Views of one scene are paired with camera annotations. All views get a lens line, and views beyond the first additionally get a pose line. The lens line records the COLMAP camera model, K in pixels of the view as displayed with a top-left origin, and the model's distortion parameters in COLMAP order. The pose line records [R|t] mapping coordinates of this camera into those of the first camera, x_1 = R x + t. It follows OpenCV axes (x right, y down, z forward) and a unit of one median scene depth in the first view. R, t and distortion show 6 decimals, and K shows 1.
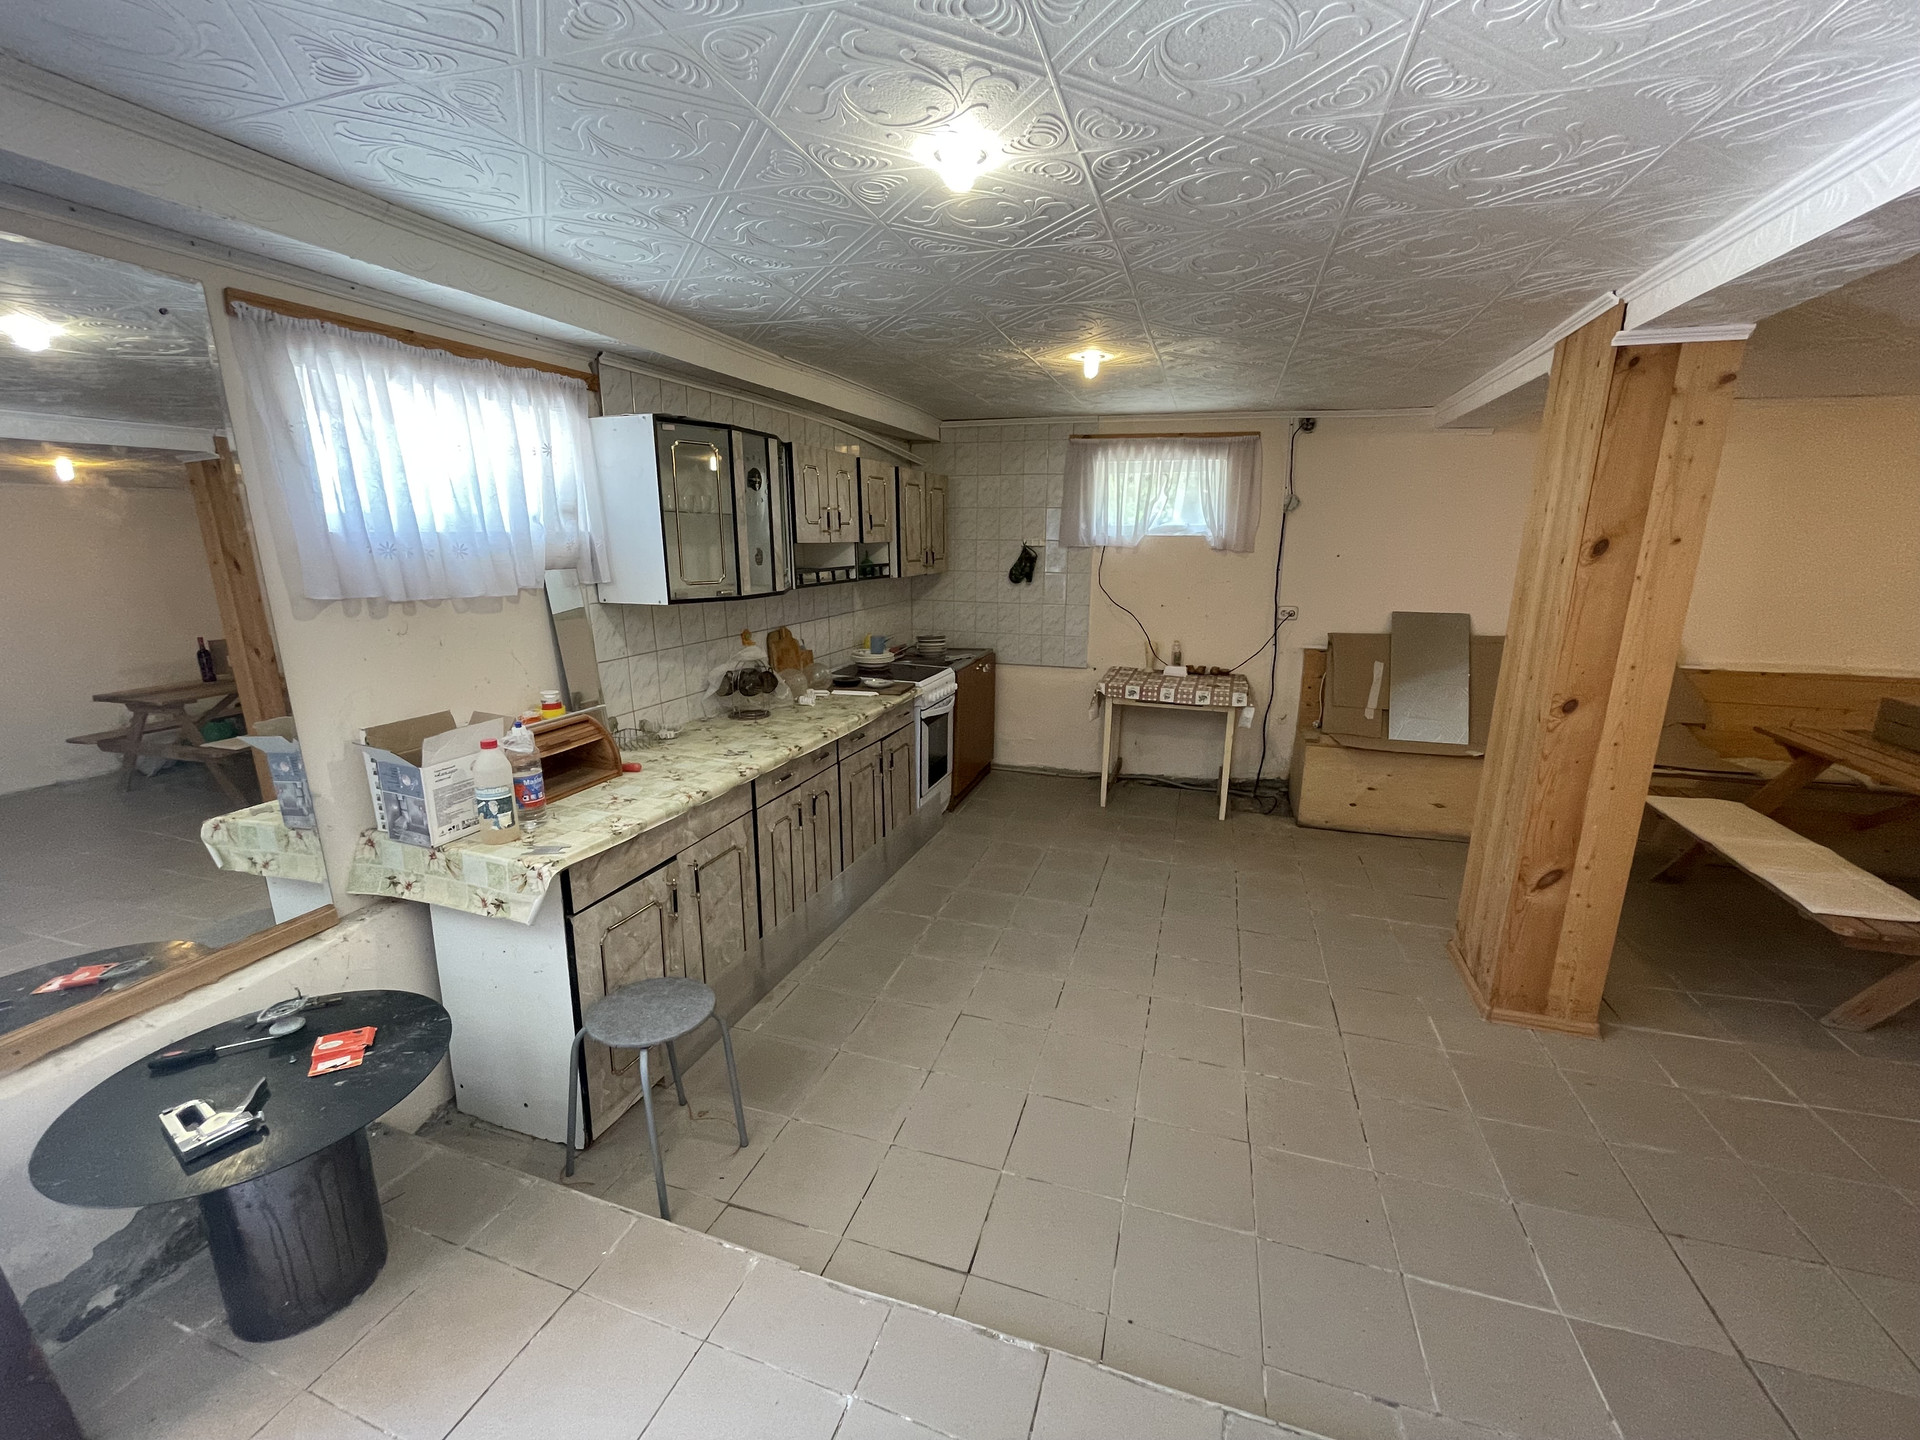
lens RADIAL K [[782.4, 0, 965.7], [0, 782.4, 718.7], [0, 0, 1]] dist [-0.003460, 0.000863]
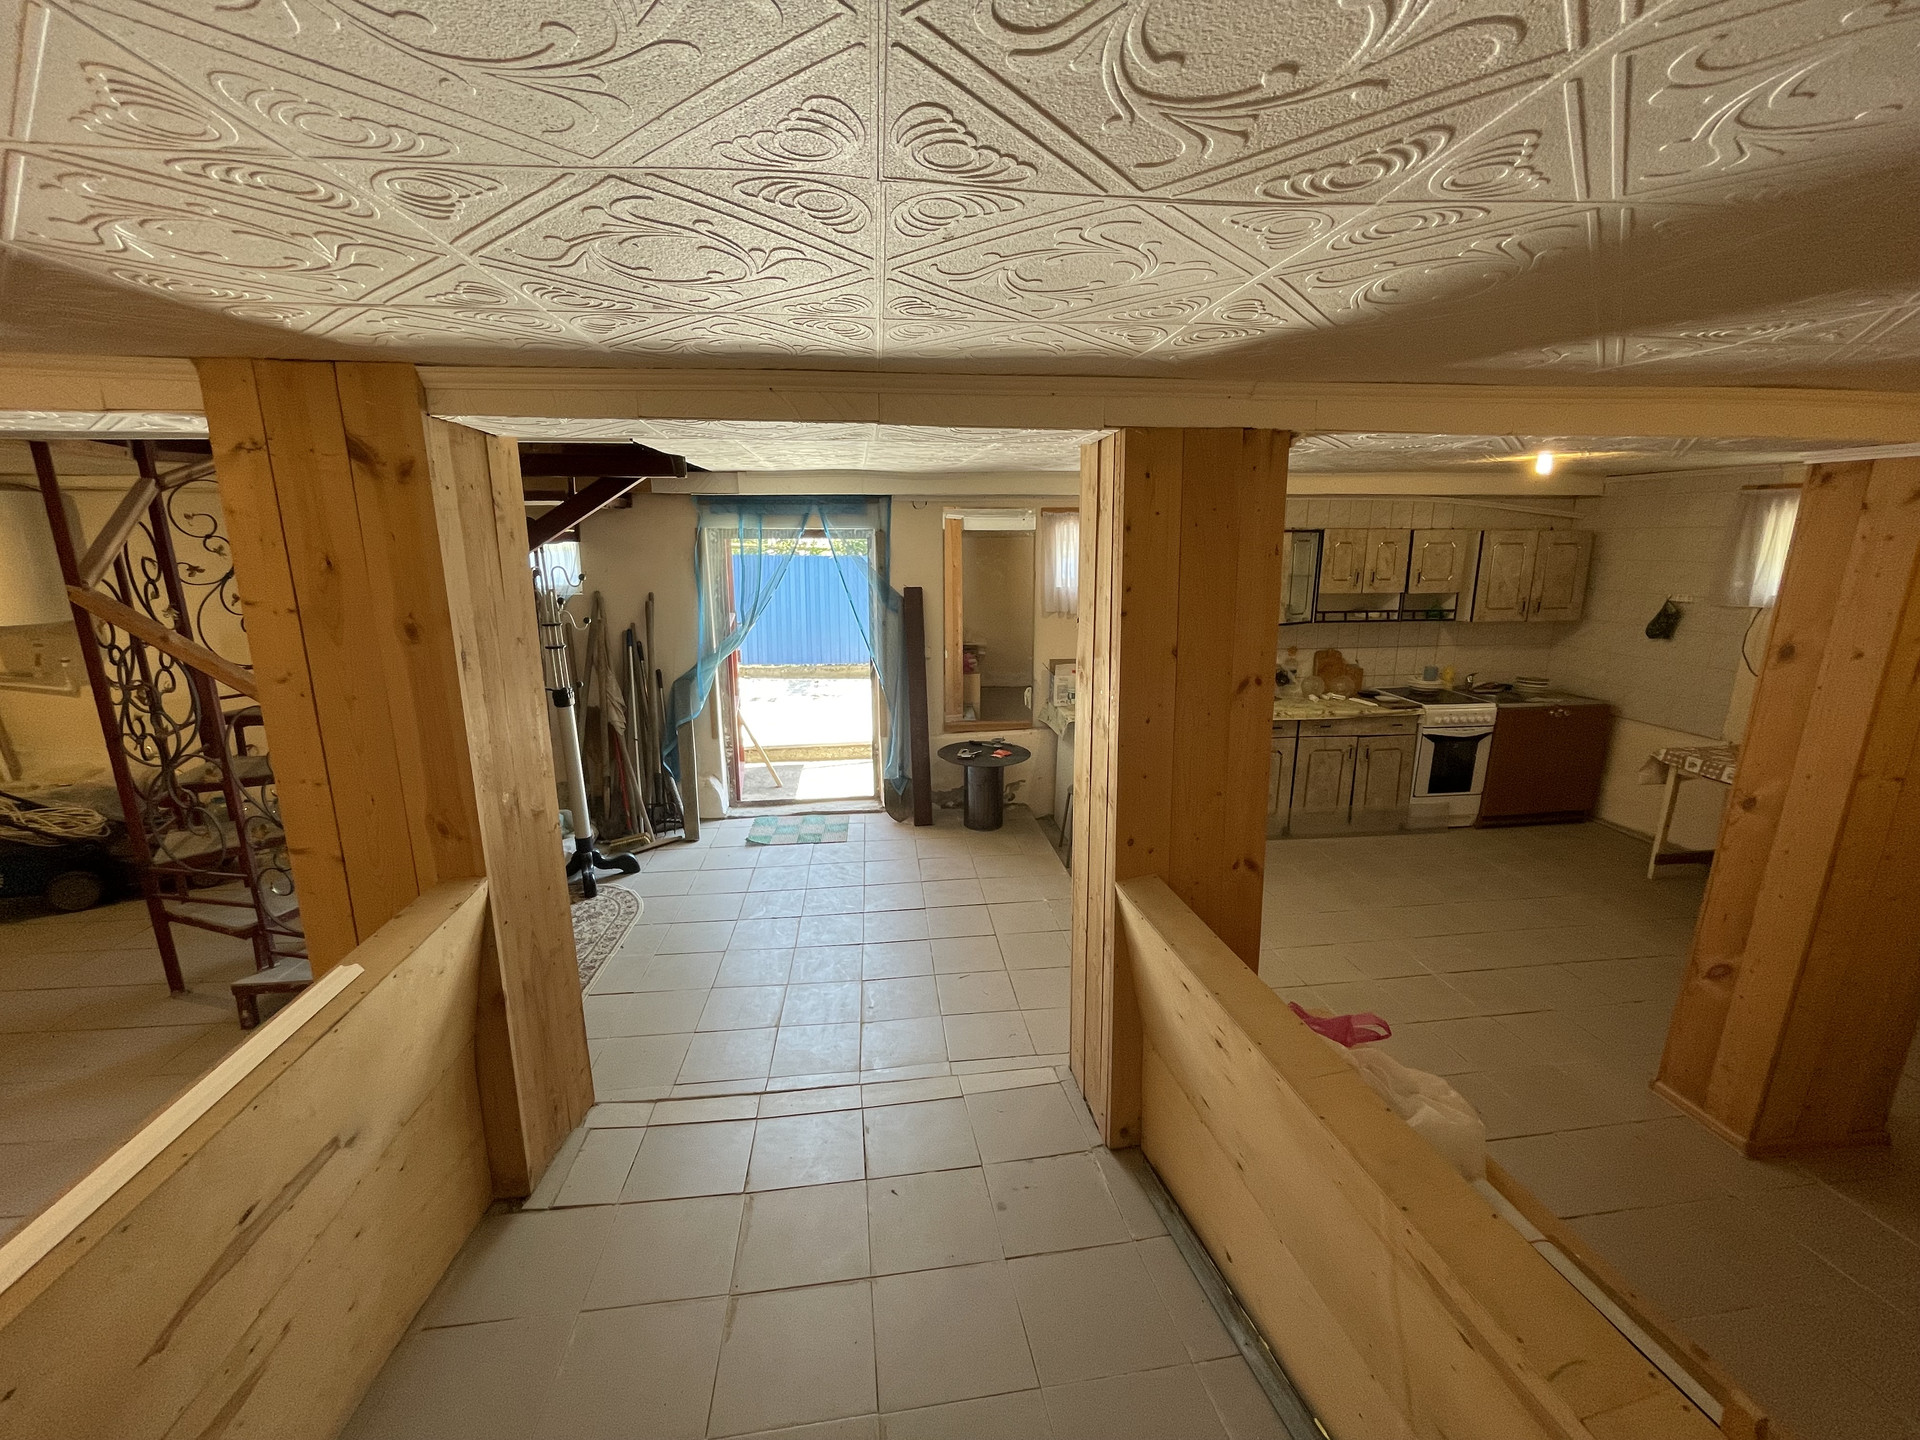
lens RADIAL K [[782.4, 0, 955.2], [0, 782.4, 720.1], [0, 0, 1]] dist [-0.003460, 0.000863]
pose [[0.425446, 0.199577, -0.882703, 0.748740], [-0.204680, 0.971326, 0.120962, -0.020558], [0.881534, 0.129208, 0.454096, -0.244060]]
